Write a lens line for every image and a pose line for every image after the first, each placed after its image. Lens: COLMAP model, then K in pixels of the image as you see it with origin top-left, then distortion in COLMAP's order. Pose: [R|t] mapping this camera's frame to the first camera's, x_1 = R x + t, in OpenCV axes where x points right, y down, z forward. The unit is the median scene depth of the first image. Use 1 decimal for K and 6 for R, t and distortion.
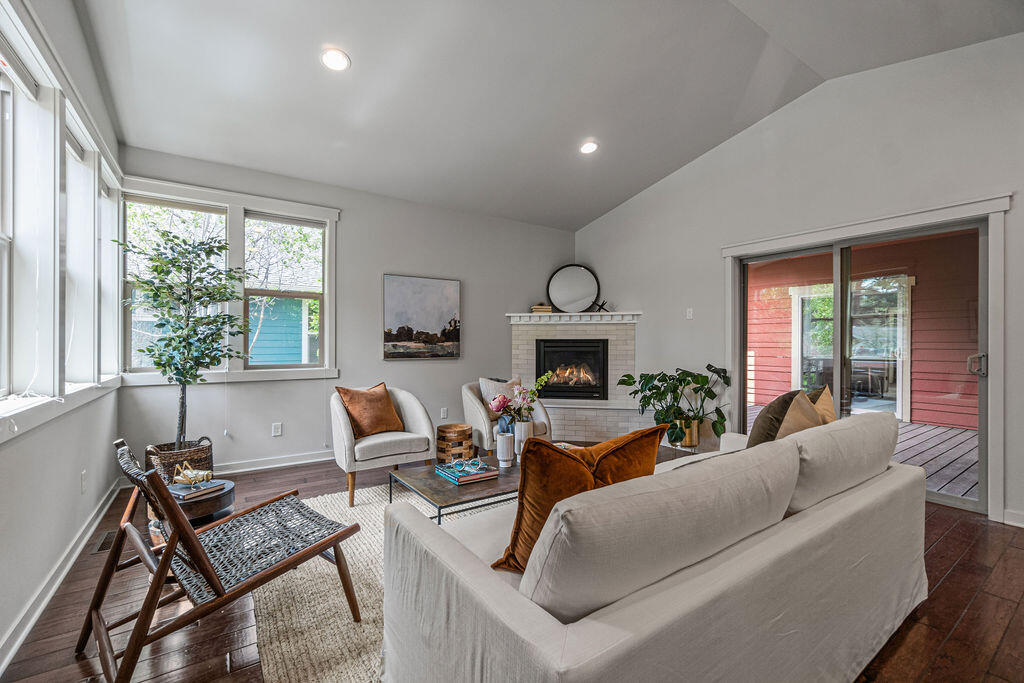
lens RADIAL K [[440.0, 0, 512.0], [0, 440.0, 341.5], [0, 0, 1]] dist [-0.001454, -0.000583]
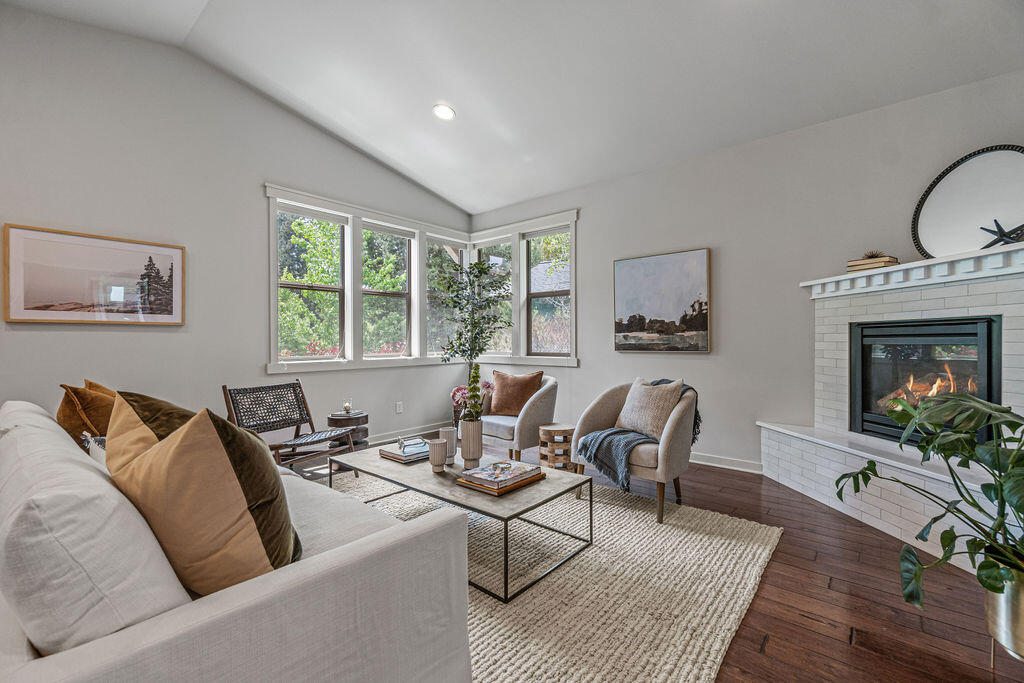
lens RADIAL K [[440.0, 0, 512.0], [0, 440.0, 341.5], [0, 0, 1]] dist [-0.001454, -0.000583]
pose [[0.263297, -0.000454, -0.964715, 0.528979], [0.009399, 0.999954, 0.002094, 0.014832], [0.964669, -0.009619, 0.263289, 0.507606]]
